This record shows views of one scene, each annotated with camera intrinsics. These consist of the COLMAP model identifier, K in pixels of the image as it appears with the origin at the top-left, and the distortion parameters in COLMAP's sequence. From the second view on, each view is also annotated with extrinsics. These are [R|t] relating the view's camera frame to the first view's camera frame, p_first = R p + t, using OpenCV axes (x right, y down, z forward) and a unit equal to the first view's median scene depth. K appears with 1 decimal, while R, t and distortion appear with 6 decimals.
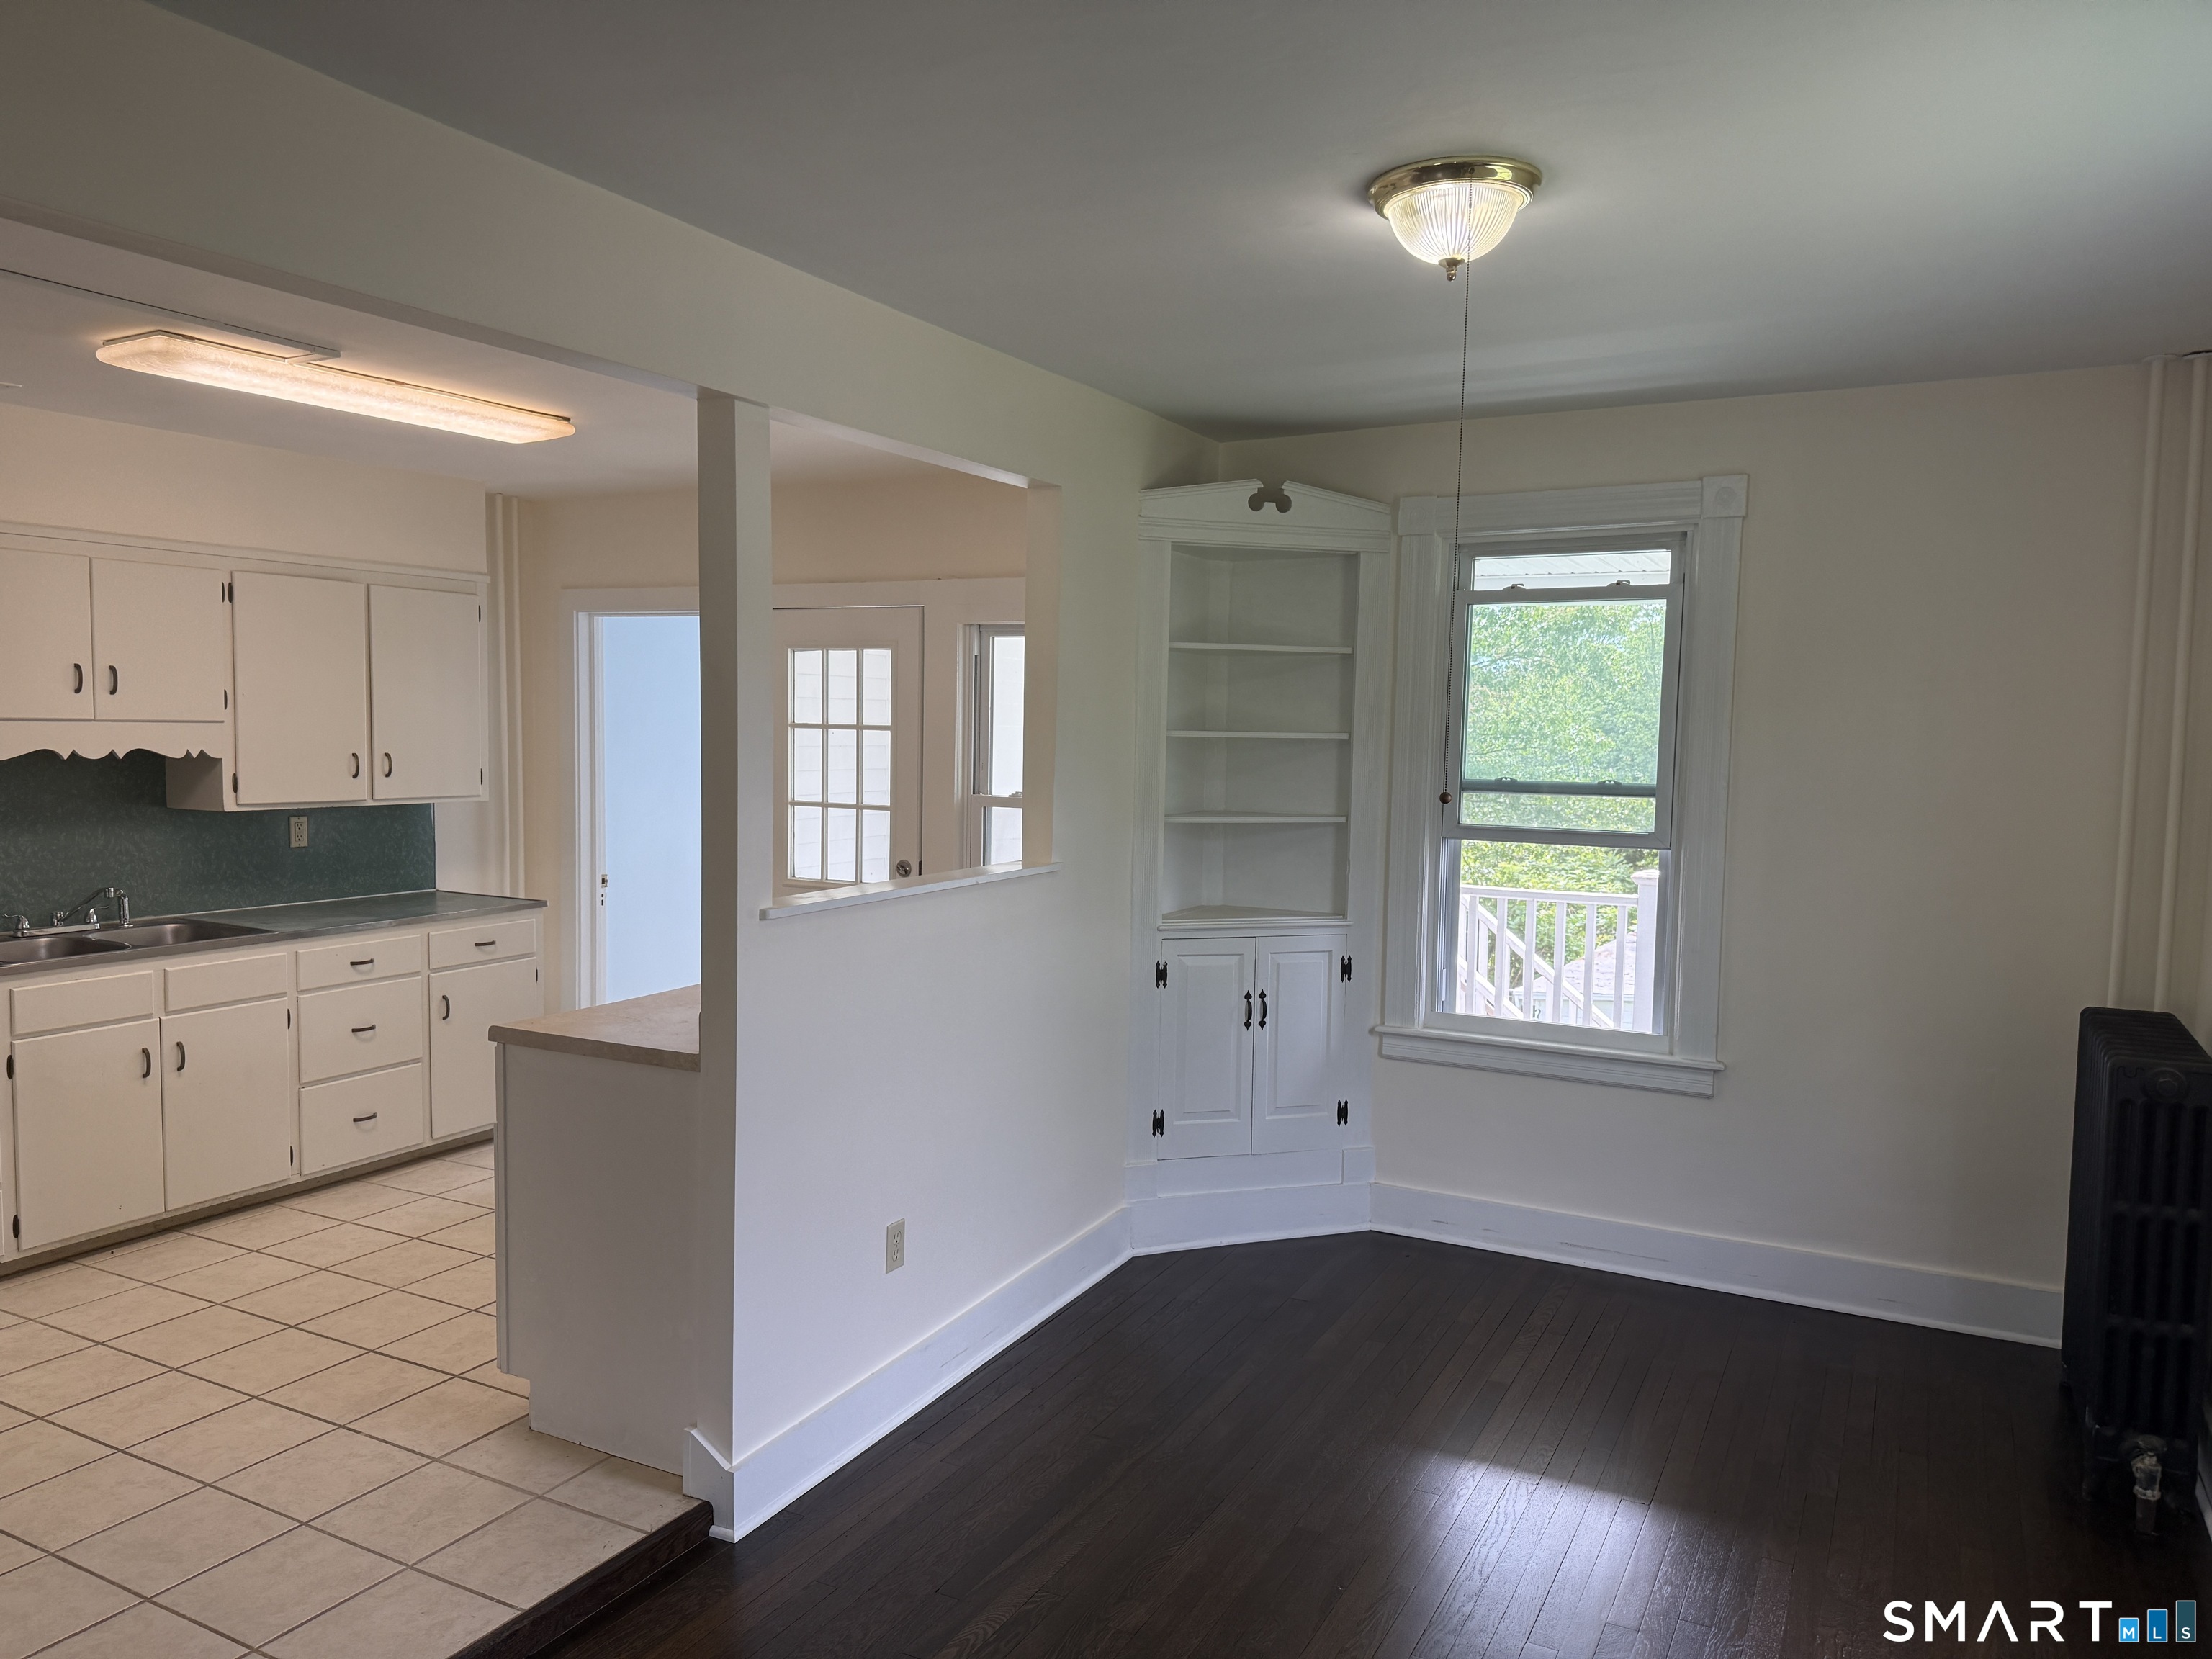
lens RADIAL K [[1554.7, 0, 1146.0], [0, 1554.7, 836.9], [0, 0, 1]] dist [0.000594, -0.027691]
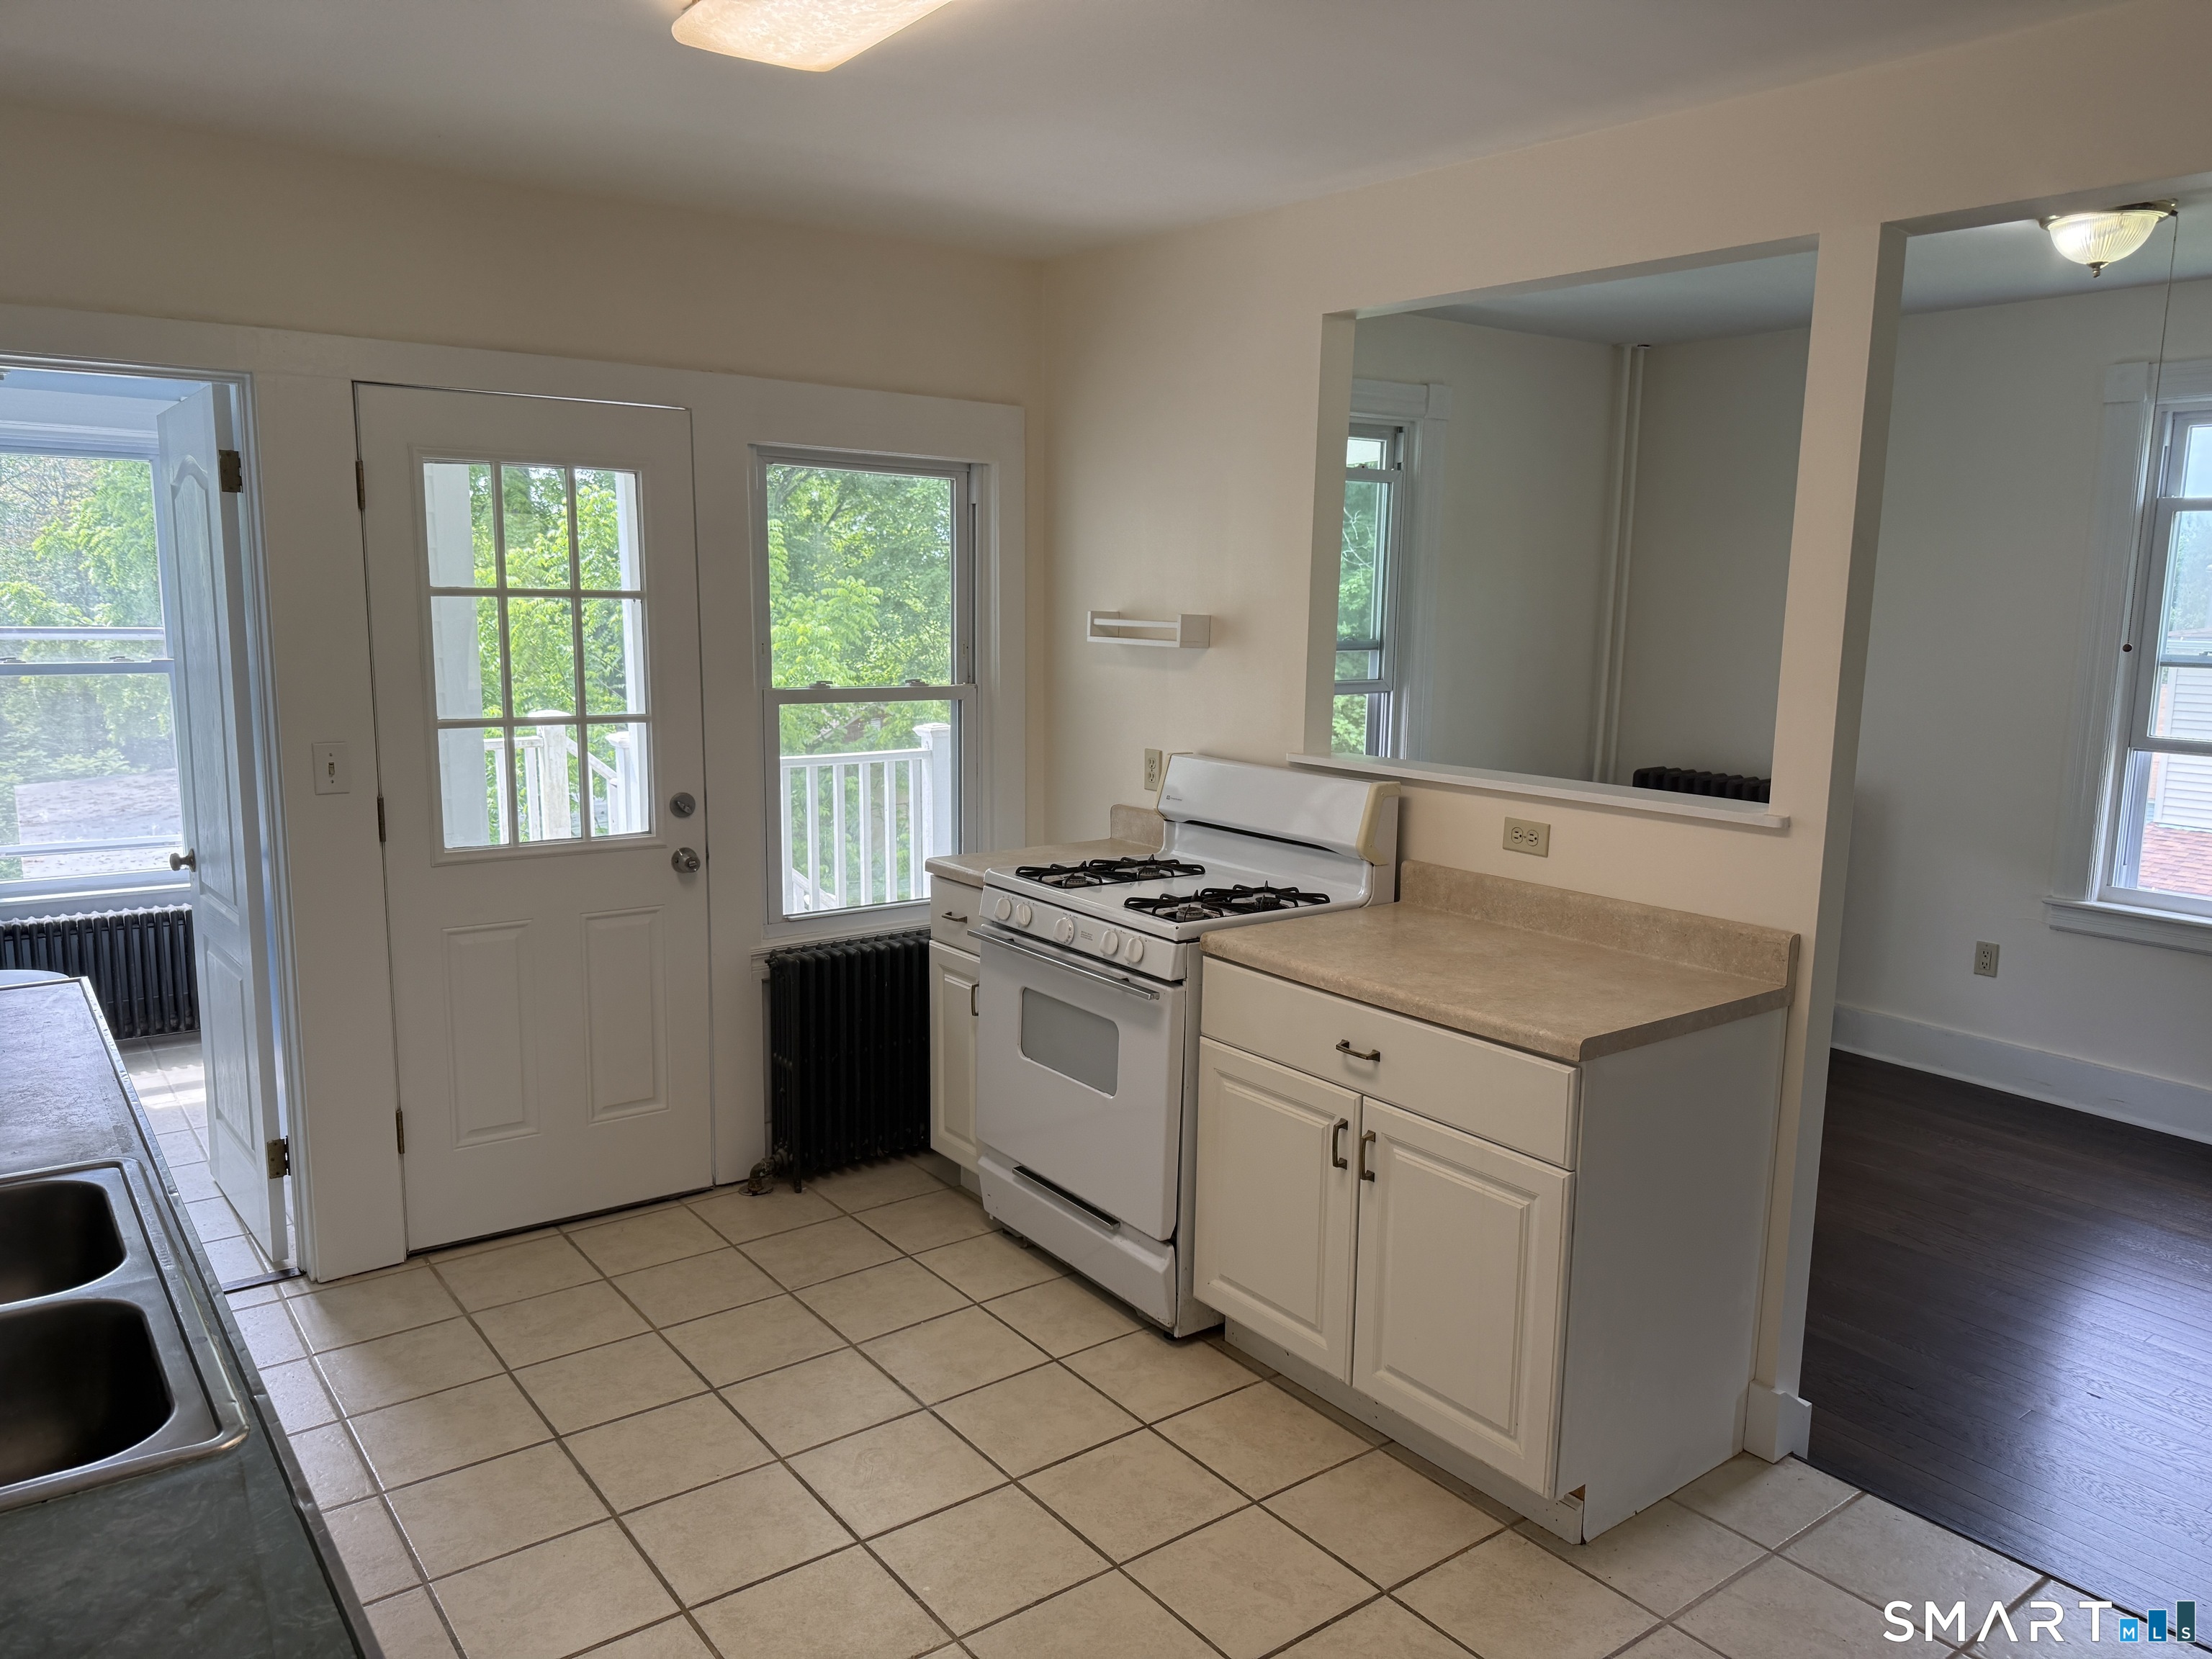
lens RADIAL K [[1557.7, 0, 1099.3], [0, 1557.7, 840.2], [0, 0, 1]] dist [0.112038, -0.144140]
pose [[0.464531, -0.155735, 0.871756, -0.772710], [0.065144, 0.987757, 0.141746, -0.057070], [-0.883158, -0.009055, 0.468989, 0.588199]]
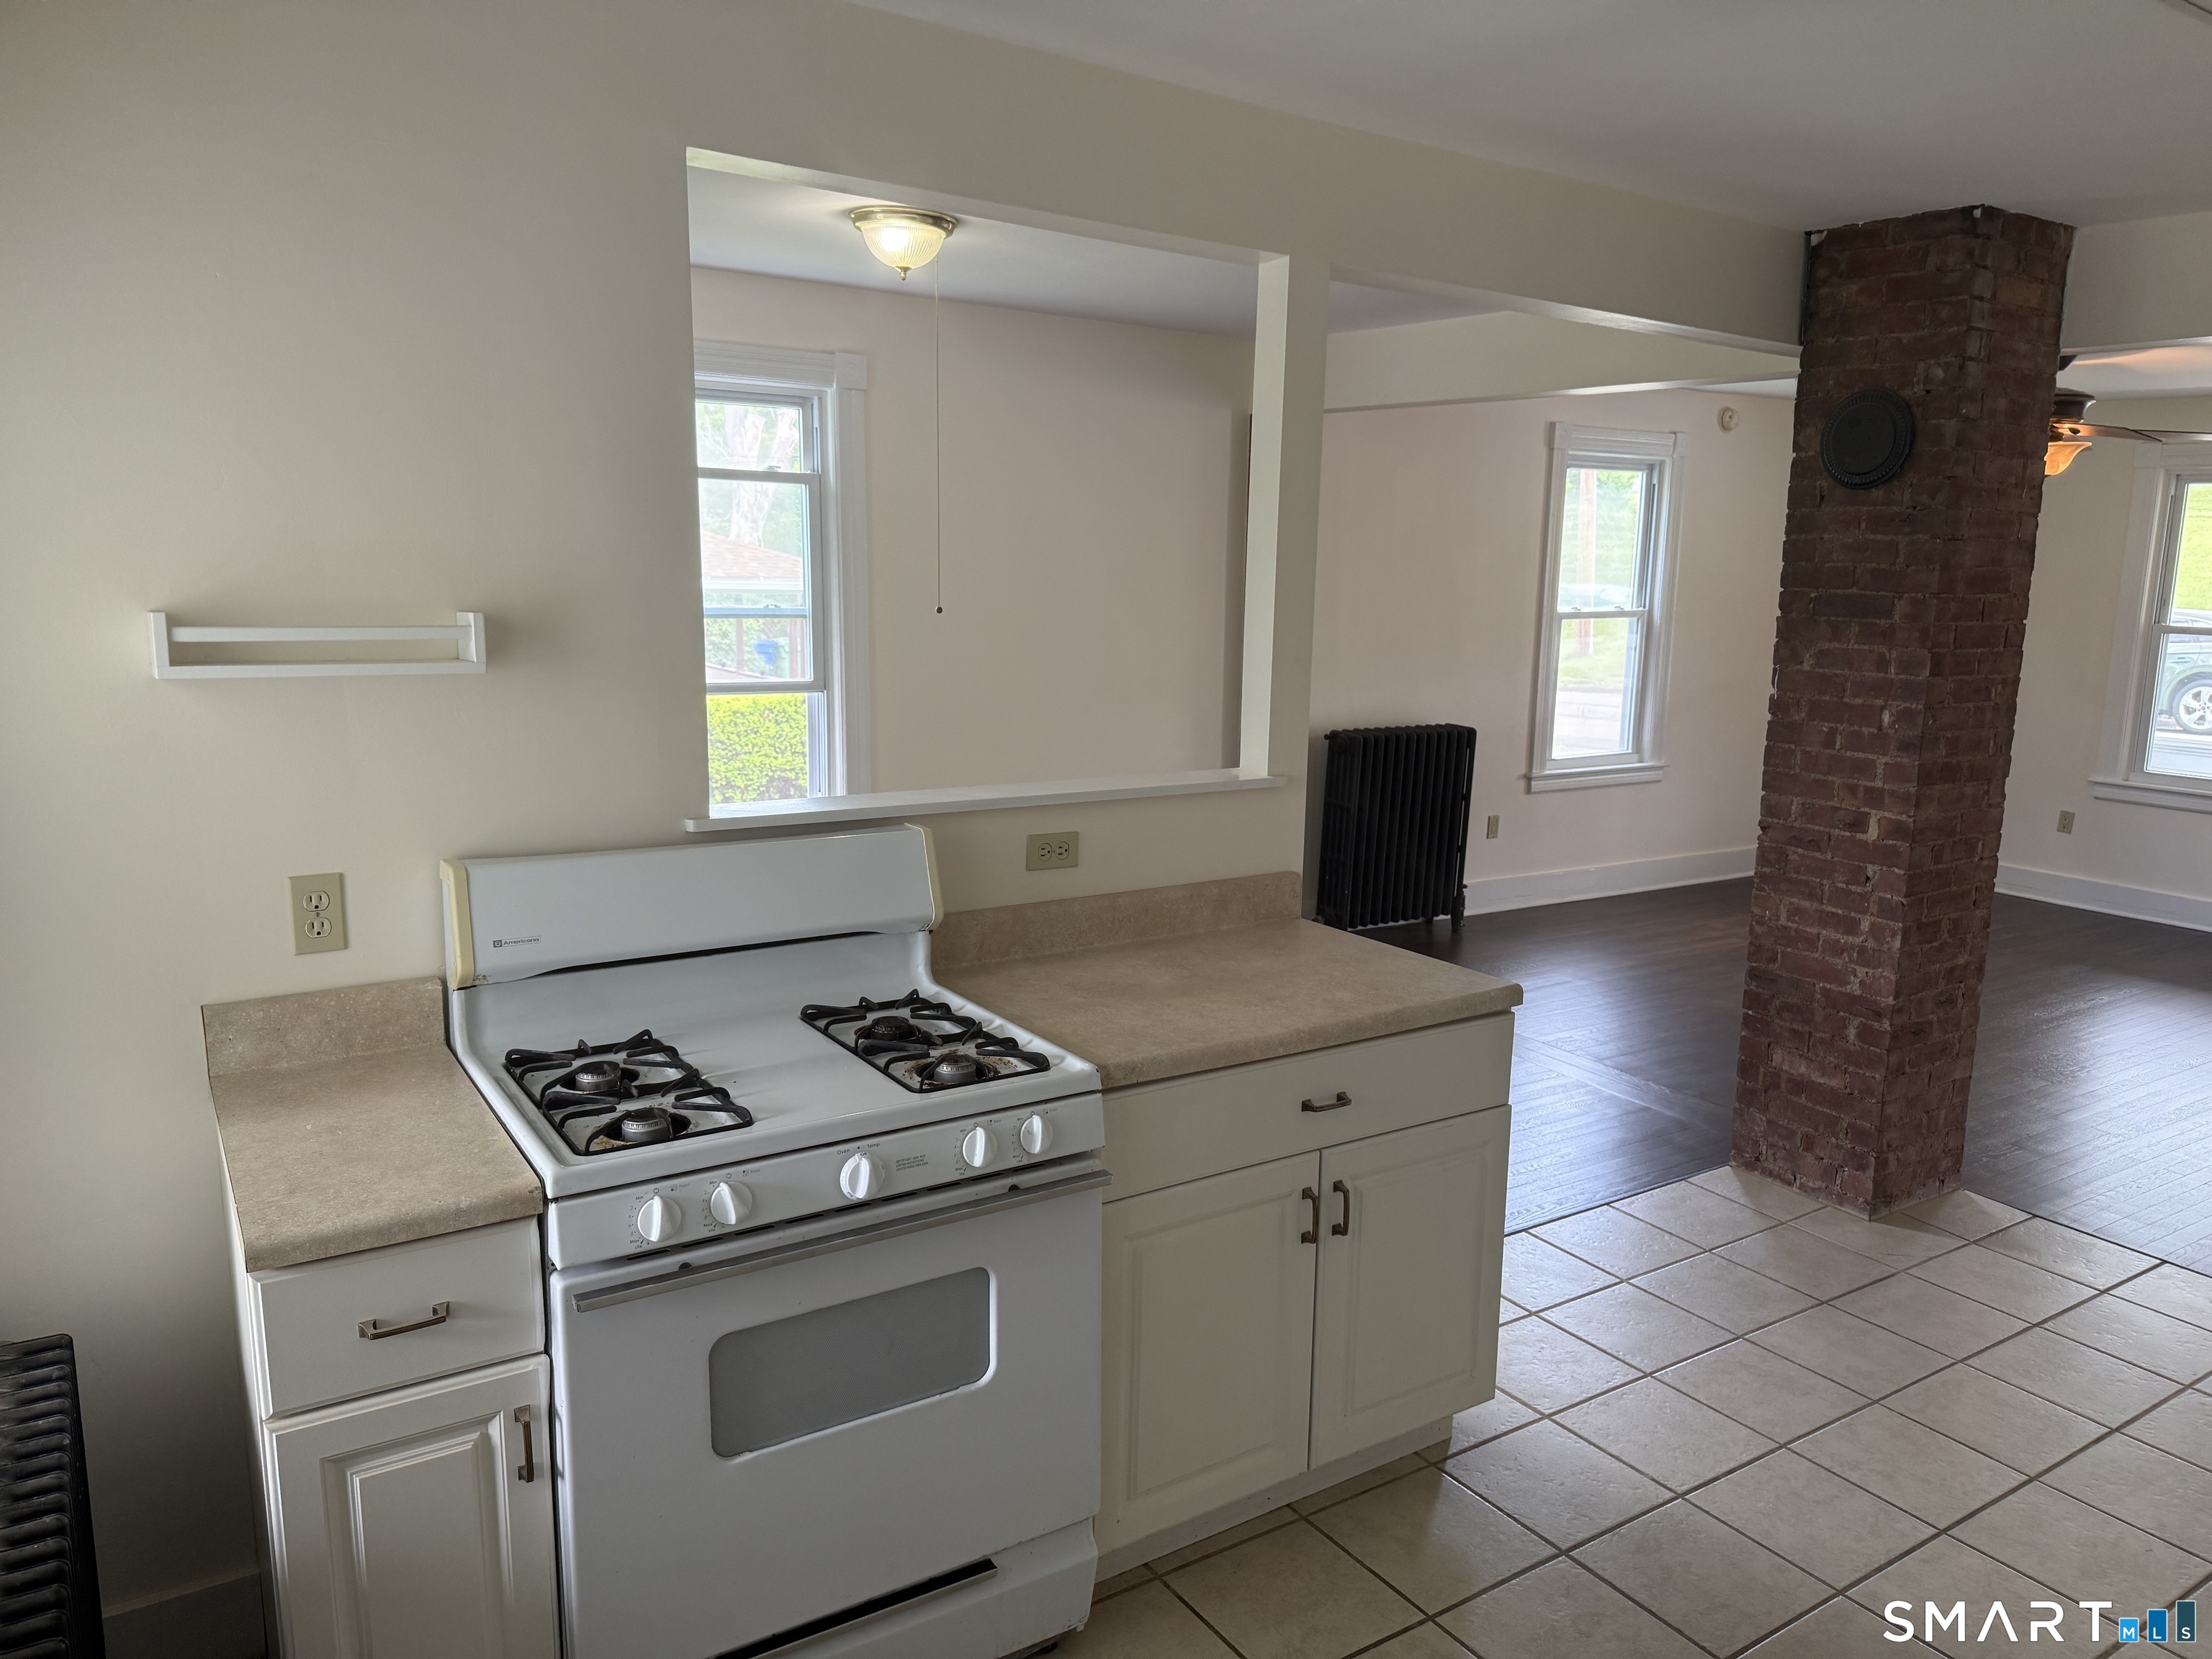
lens RADIAL K [[1557.7, 0, 1099.3], [0, 1557.7, 840.2], [0, 0, 1]] dist [0.112038, -0.144140]
pose [[-0.862310, -0.131257, 0.489073, -0.422747], [-0.002287, 0.966821, 0.255443, -0.106156], [-0.506375, 0.219153, -0.834000, 1.206689]]
